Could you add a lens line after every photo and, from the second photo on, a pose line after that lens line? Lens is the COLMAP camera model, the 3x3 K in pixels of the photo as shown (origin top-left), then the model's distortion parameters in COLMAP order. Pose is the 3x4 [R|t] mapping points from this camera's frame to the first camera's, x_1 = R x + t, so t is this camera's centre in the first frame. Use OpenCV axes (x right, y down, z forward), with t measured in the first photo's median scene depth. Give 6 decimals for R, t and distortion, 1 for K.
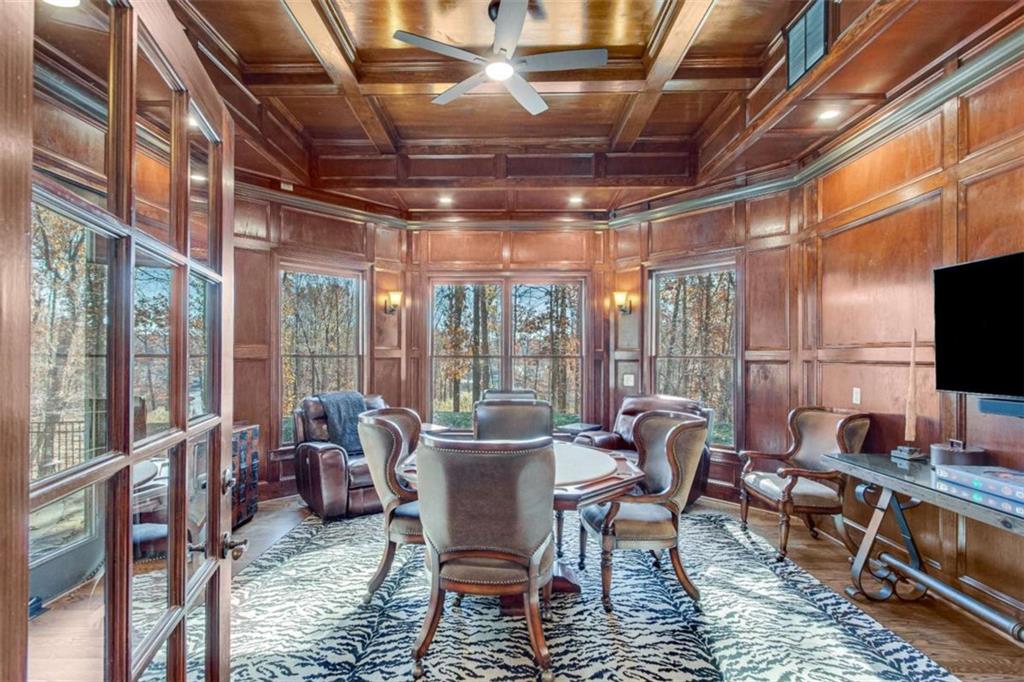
lens RADIAL K [[480.0, 0, 512.0], [0, 480.0, 341.0], [0, 0, 1]] dist [-0.000084, -0.000296]
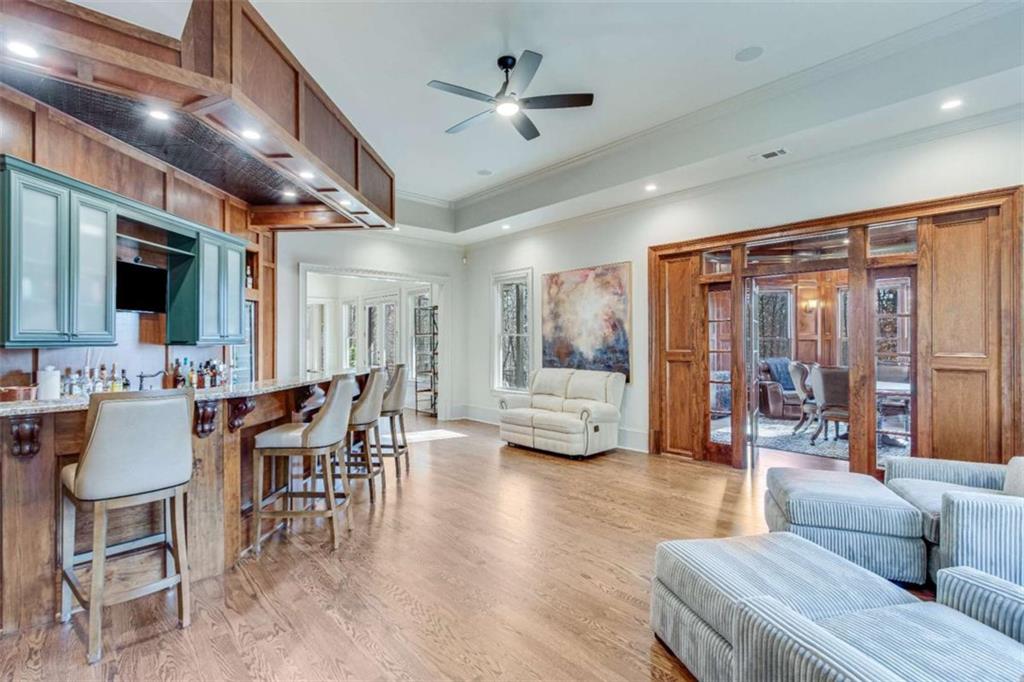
lens RADIAL K [[480.0, 0, 512.0], [0, 480.0, 341.0], [0, 0, 1]] dist [-0.000084, -0.000296]
pose [[0.676811, 0.005106, -0.736139, 0.272864], [0.018148, 0.999556, 0.023618, -0.018372], [0.735933, -0.029345, 0.676418, -0.878436]]
